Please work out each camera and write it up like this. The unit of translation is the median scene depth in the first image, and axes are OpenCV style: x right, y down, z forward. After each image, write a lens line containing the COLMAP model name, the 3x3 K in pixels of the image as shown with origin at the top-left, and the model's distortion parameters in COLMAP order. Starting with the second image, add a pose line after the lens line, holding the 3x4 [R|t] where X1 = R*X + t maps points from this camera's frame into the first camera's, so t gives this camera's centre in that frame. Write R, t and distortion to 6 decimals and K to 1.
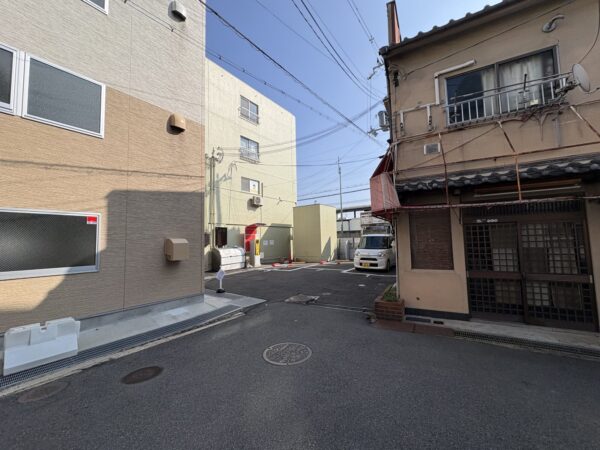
lens RADIAL K [[237.9, 0, 300.0], [0, 237.9, 225.0], [0, 0, 1]] dist [-0.001230, -0.000034]
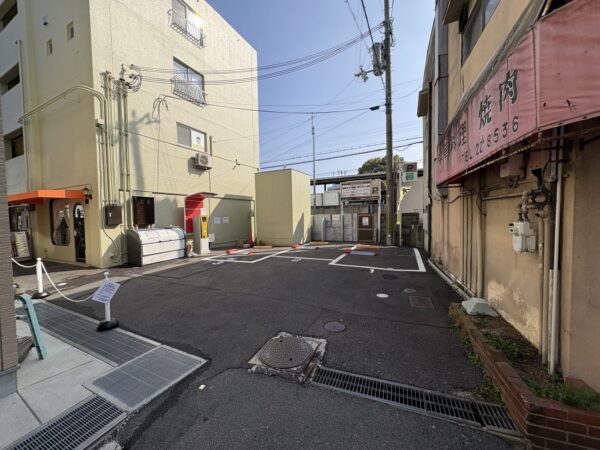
lens RADIAL K [[237.9, 0, 300.0], [0, 237.9, 225.0], [0, 0, 1]] dist [-0.001230, -0.000034]
pose [[0.985141, -0.001926, 0.171739, -0.020574], [-0.015058, 0.995118, 0.097537, 0.014608], [-0.171088, -0.098674, 0.980302, 0.255600]]
